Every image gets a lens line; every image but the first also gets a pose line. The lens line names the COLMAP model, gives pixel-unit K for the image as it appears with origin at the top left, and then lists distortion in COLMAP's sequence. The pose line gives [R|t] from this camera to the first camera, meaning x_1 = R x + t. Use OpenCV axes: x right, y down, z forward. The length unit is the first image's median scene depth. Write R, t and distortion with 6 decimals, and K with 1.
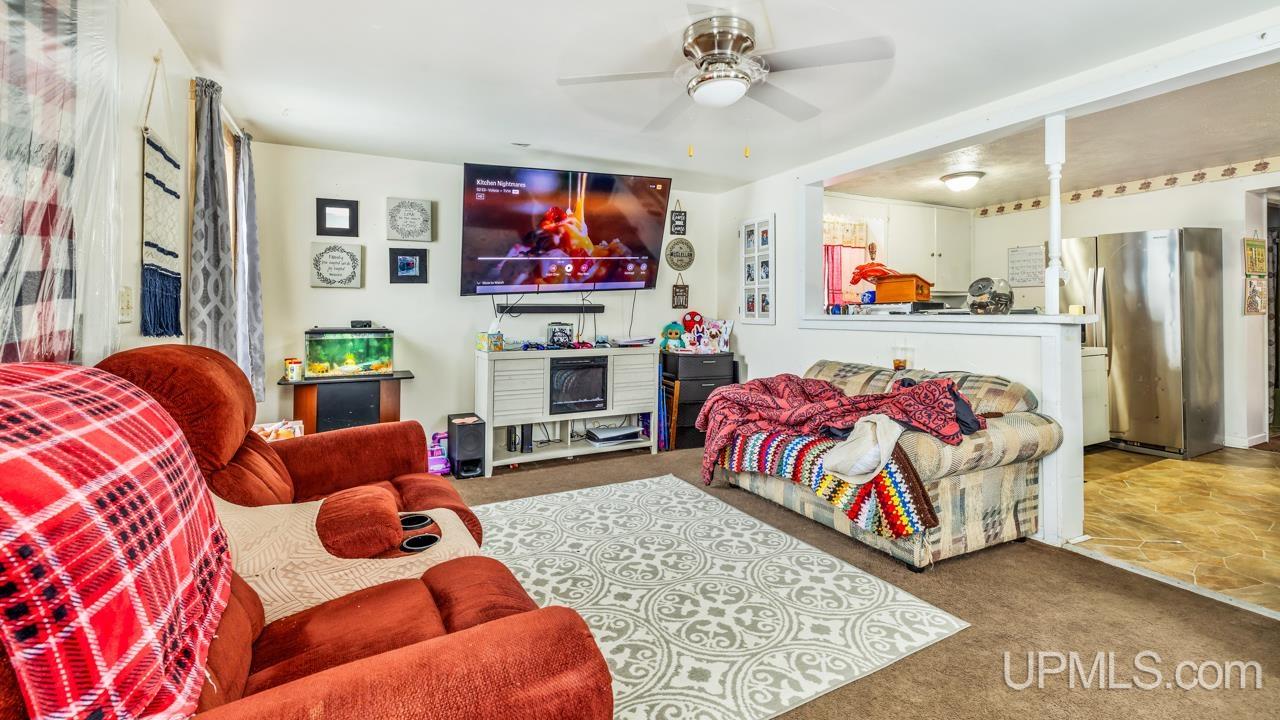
lens RADIAL K [[545.0, 0, 640.6], [0, 545.0, 310.7], [0, 0, 1]] dist [0.001395, 0.000187]
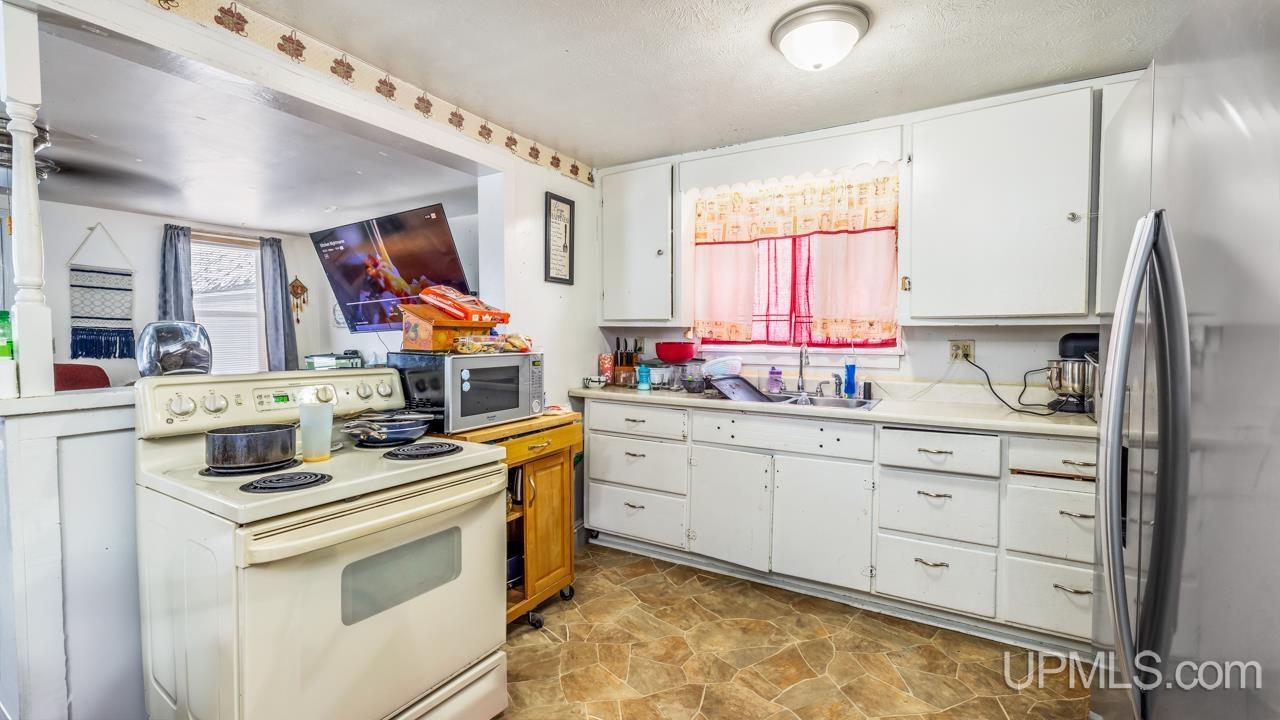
lens RADIAL K [[548.2, 0, 637.4], [0, 548.2, 318.6], [0, 0, 1]] dist [0.000055, 0.000198]
pose [[0.525647, -0.009611, -0.850648, 1.041332], [-0.003236, 0.999906, -0.013297, -0.045710], [0.850696, 0.009742, 0.525567, 0.849740]]
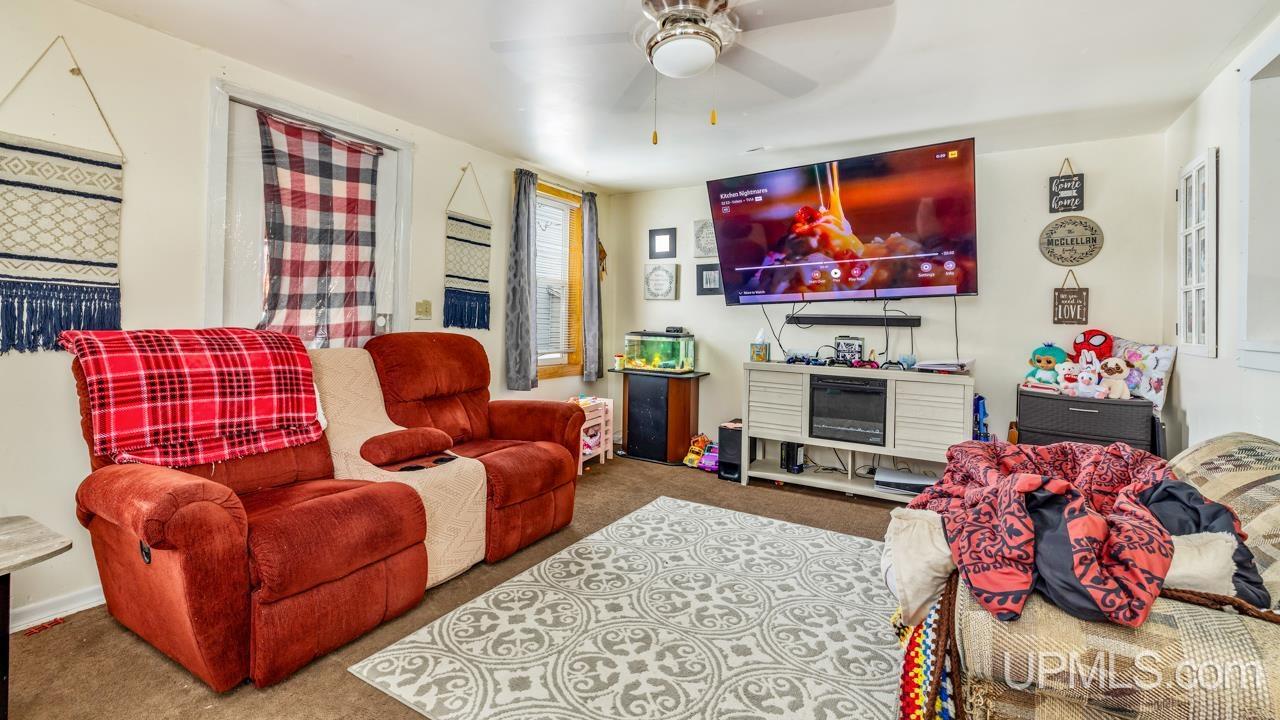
lens RADIAL K [[548.2, 0, 637.4], [0, 548.2, 318.6], [0, 0, 1]] dist [0.000055, 0.000198]
pose [[0.534296, 0.014186, -0.845179, 0.449959], [-0.022722, 0.999739, 0.002416, -0.000941], [0.844992, 0.017913, 0.534479, 0.272311]]
